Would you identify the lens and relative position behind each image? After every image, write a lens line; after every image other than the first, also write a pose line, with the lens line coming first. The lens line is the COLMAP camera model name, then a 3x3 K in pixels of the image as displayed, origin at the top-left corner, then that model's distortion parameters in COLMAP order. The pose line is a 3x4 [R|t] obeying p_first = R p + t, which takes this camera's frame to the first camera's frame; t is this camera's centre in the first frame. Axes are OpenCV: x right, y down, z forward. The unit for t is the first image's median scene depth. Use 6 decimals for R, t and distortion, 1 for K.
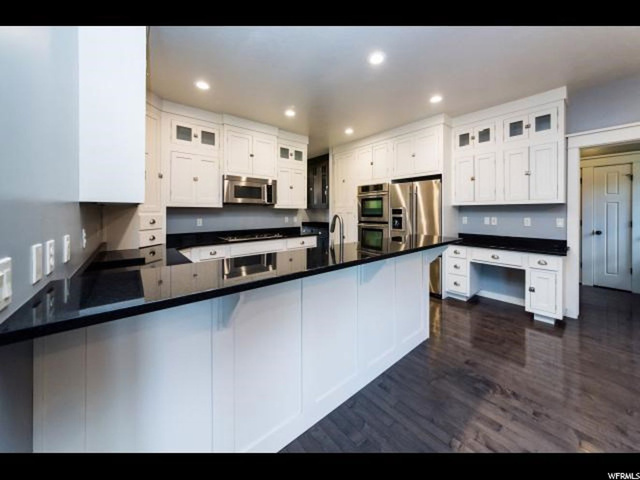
lens RADIAL K [[239.1, 0, 316.3], [0, 239.1, 215.3], [0, 0, 1]] dist [0.001552, -0.001790]
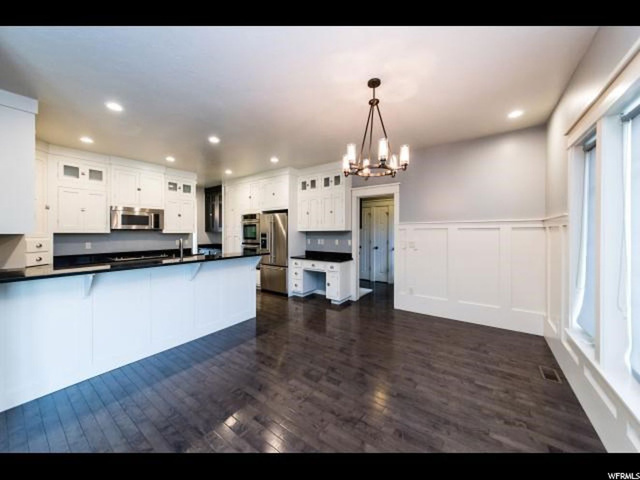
lens RADIAL K [[239.1, 0, 309.0], [0, 239.1, 235.7], [0, 0, 1]] dist [0.001552, -0.001790]
pose [[0.974597, -0.005609, 0.223897, 0.327889], [0.004805, 0.999980, 0.004136, -0.019359], [-0.223915, -0.002955, 0.974604, -0.422385]]
